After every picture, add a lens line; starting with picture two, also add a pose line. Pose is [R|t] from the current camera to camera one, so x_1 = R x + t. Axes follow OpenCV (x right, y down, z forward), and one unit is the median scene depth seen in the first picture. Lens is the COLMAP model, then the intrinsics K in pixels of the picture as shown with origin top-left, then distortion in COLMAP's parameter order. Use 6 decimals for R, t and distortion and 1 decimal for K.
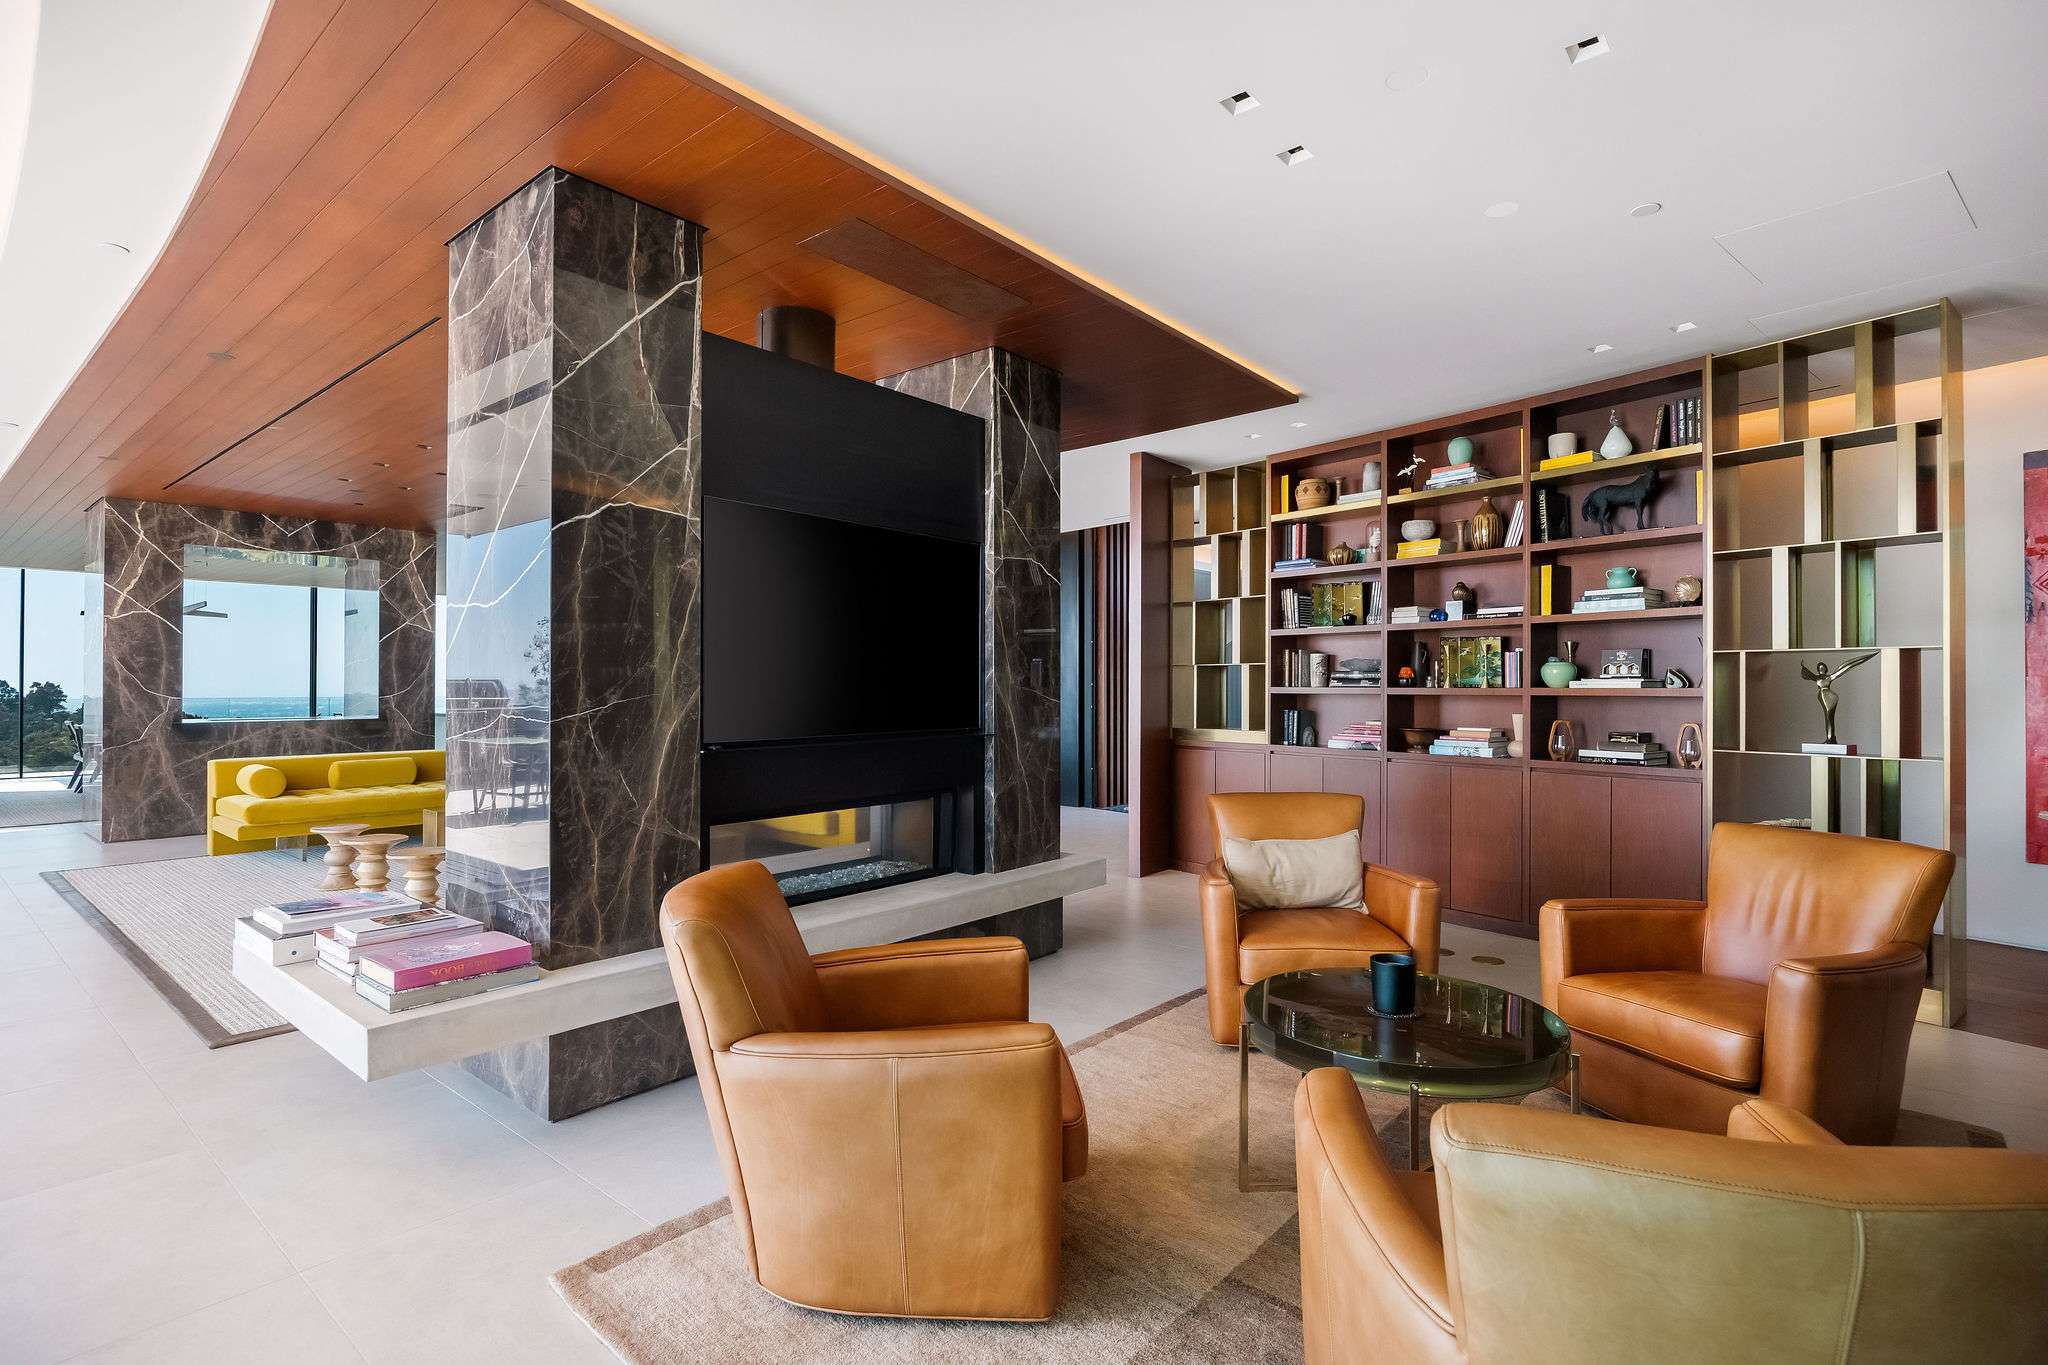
lens RADIAL K [[984.4, 0, 1024.7], [0, 984.4, 680.1], [0, 0, 1]] dist [-0.000699, -0.000032]
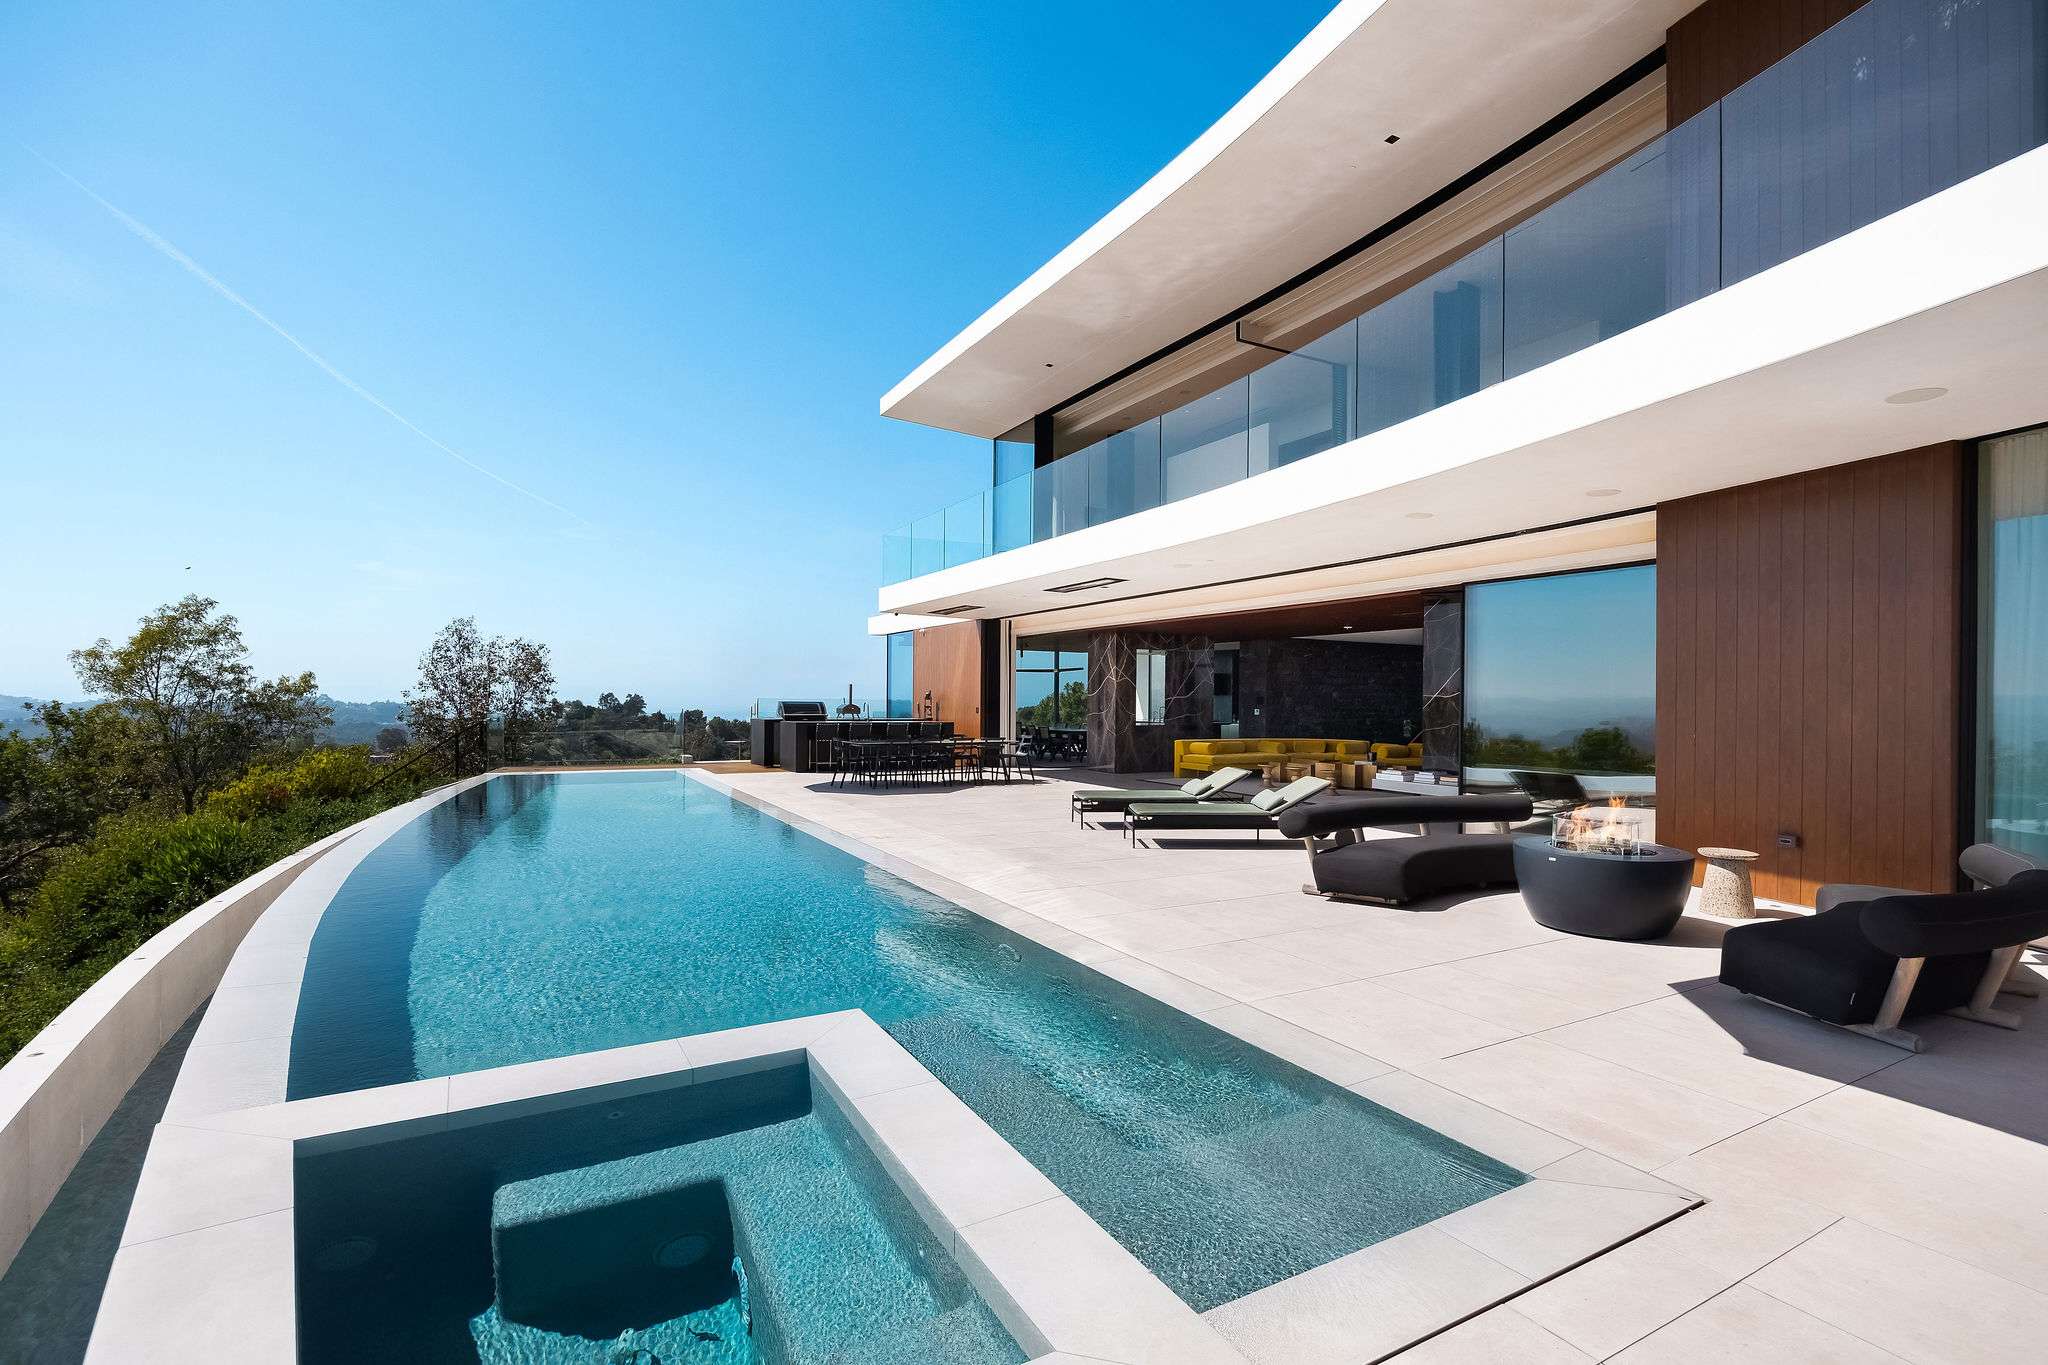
lens RADIAL K [[929.6, 0, 1047.4], [0, 929.6, 699.1], [0, 0, 1]] dist [-0.009319, -0.000064]
pose [[0.935976, 0.008452, -0.351962, -0.197442], [-0.007540, 0.999964, 0.003963, -0.019124], [0.351983, -0.001055, 0.936006, -0.848079]]
